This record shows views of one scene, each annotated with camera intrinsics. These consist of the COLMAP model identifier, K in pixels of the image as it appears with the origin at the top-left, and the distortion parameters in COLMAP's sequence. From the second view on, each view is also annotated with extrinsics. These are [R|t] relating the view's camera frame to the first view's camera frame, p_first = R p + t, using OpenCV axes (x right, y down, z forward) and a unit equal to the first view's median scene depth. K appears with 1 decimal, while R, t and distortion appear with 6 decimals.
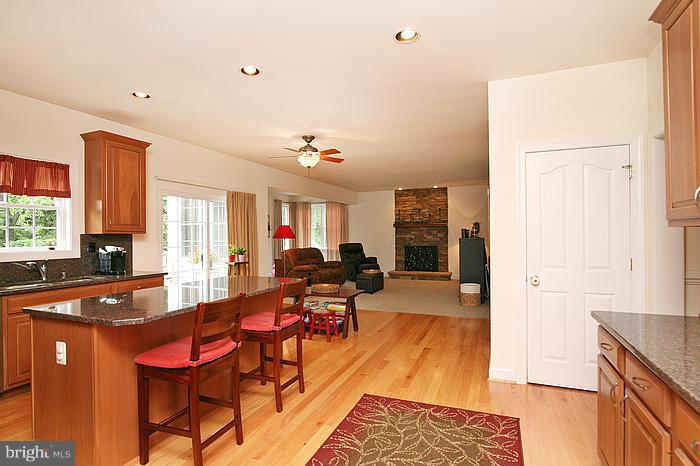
lens RADIAL K [[432.6, 0, 350.9], [0, 432.6, 234.6], [0, 0, 1]] dist [0.001166, -0.000067]
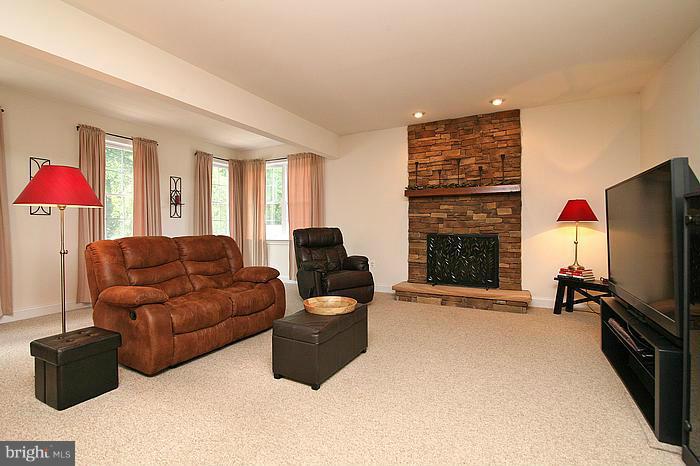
lens RADIAL K [[432.6, 0, 347.6], [0, 432.6, 228.2], [0, 0, 1]] dist [0.001166, -0.000067]
pose [[0.998364, 0.006119, -0.056858, 0.061818], [-0.005823, 0.999969, 0.005371, 0.016998], [0.056889, -0.005031, 0.998368, 0.503192]]
